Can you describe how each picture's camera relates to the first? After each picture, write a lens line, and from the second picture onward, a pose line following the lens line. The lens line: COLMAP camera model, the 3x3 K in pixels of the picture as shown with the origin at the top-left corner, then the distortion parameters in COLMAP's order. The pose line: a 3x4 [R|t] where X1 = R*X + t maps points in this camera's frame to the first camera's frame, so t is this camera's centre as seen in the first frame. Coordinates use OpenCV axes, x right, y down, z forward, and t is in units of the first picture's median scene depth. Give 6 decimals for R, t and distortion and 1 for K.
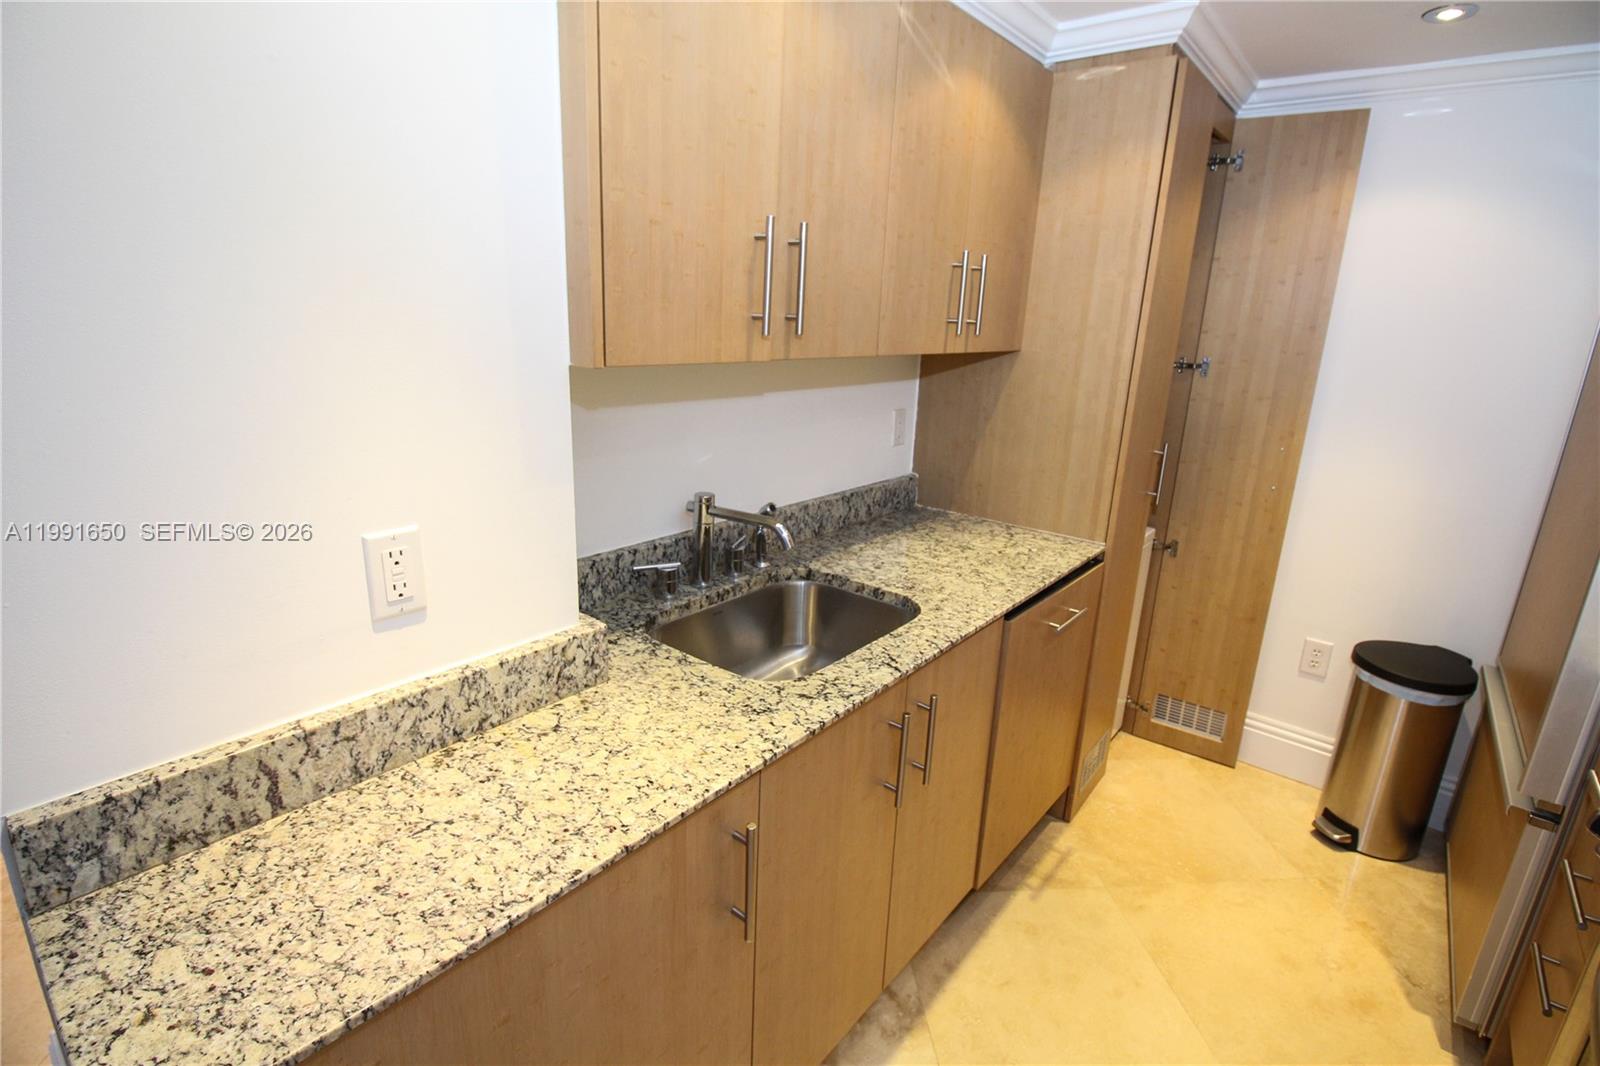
lens RADIAL K [[772.2, 0, 799.5], [0, 772.2, 516.1], [0, 0, 1]] dist [-0.001389, -0.009716]
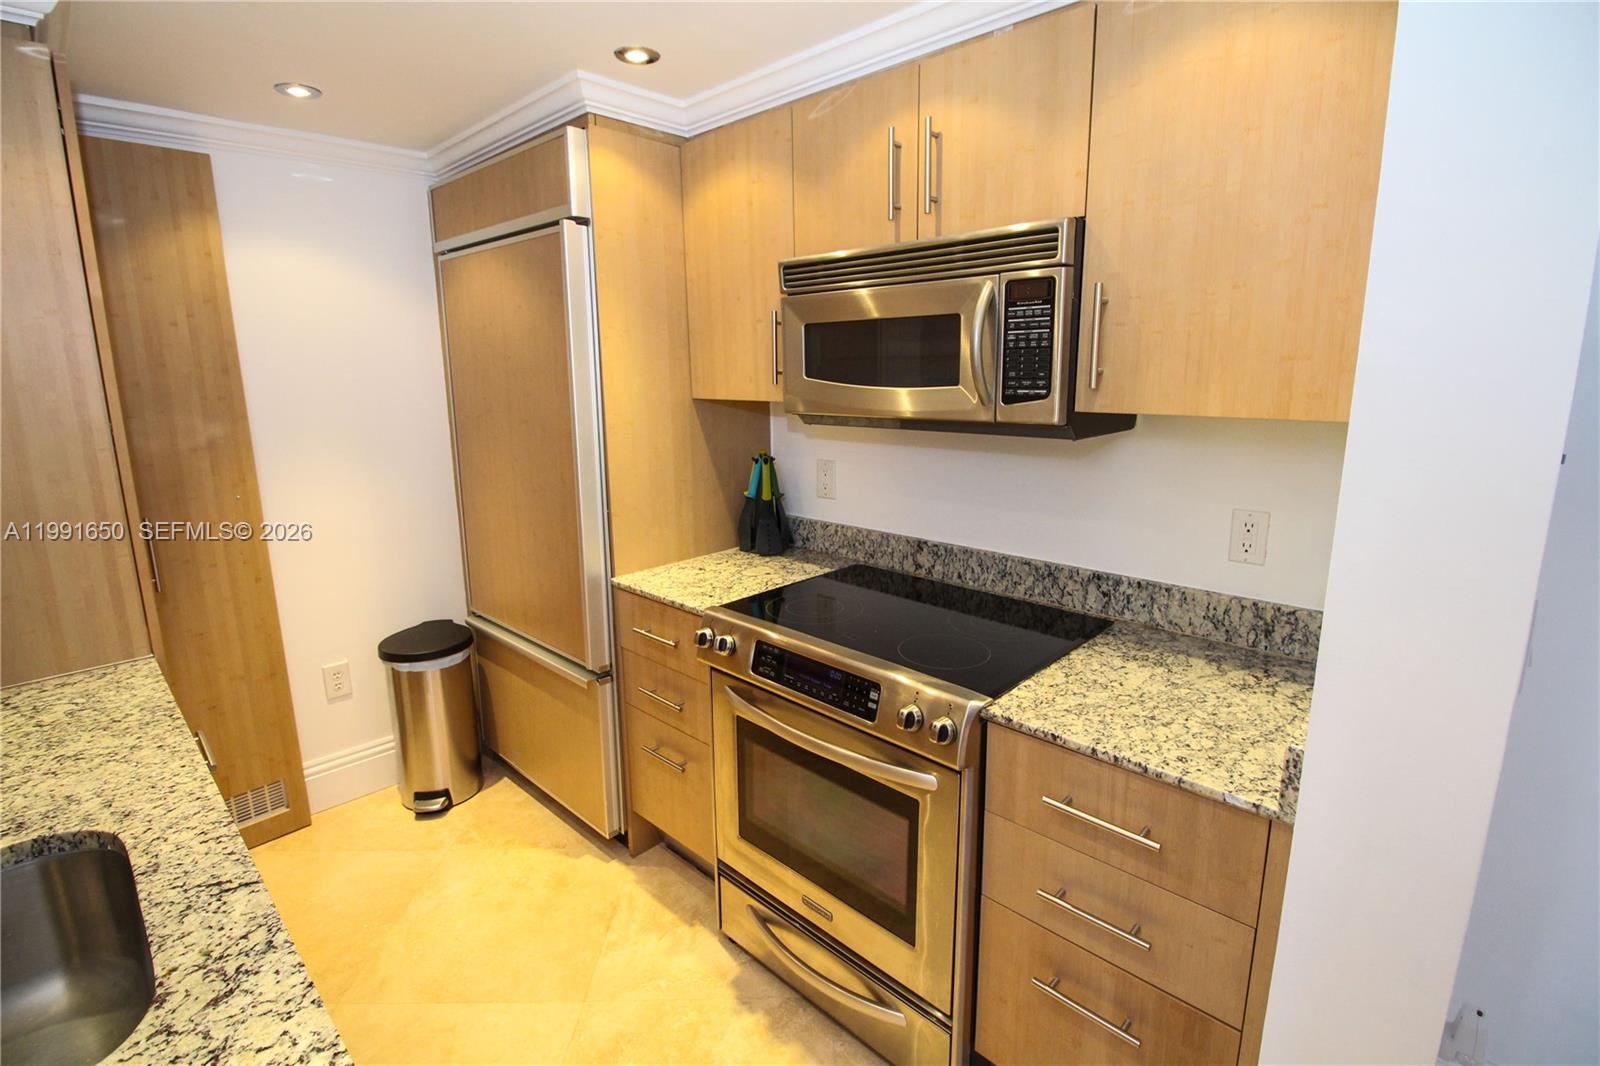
lens RADIAL K [[772.2, 0, 799.5], [0, 772.2, 516.1], [0, 0, 1]] dist [-0.001389, -0.009716]
pose [[0.070224, -0.230713, 0.970485, -0.286655], [0.272952, 0.940201, 0.203763, -0.077177], [-0.959461, 0.250587, 0.128998, 0.241037]]
